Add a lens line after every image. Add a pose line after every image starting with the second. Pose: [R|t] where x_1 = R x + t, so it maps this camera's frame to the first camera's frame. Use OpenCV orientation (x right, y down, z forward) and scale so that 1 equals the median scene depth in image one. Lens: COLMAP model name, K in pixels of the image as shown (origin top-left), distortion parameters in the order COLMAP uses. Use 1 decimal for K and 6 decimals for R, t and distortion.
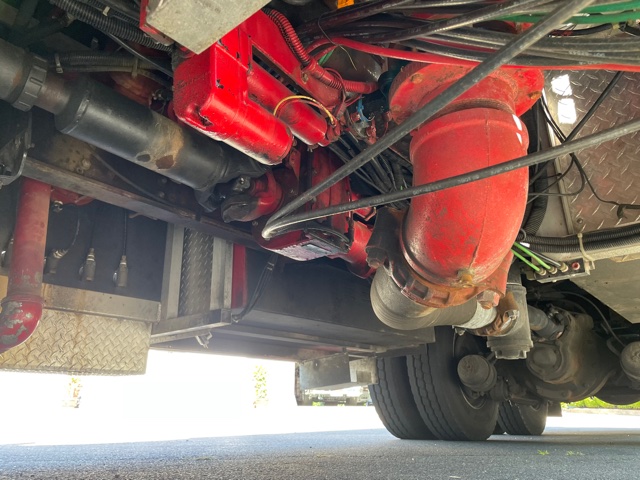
lens RADIAL K [[483.4, 0, 300.8], [0, 483.4, 234.2], [0, 0, 1]] dist [0.068357, -0.090773]
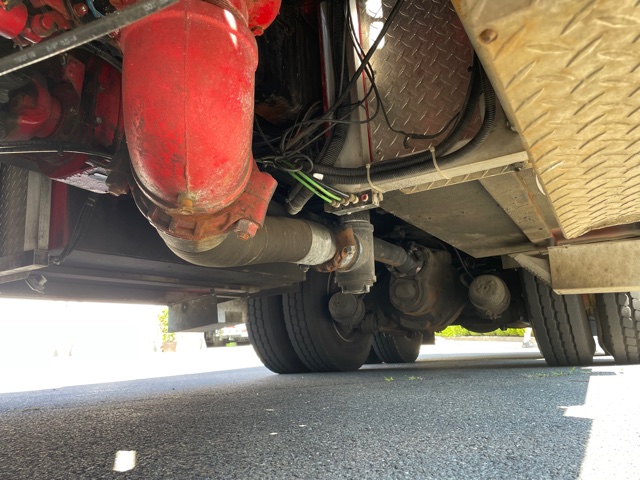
lens RADIAL K [[483.4, 0, 315.5], [0, 483.4, 235.7], [0, 0, 1]] dist [0.068357, -0.090773]
pose [[0.982499, -0.008248, 0.186084, 0.124174], [-0.013691, 0.993119, 0.116303, 0.012955], [-0.185762, -0.116815, 0.975626, 0.027159]]
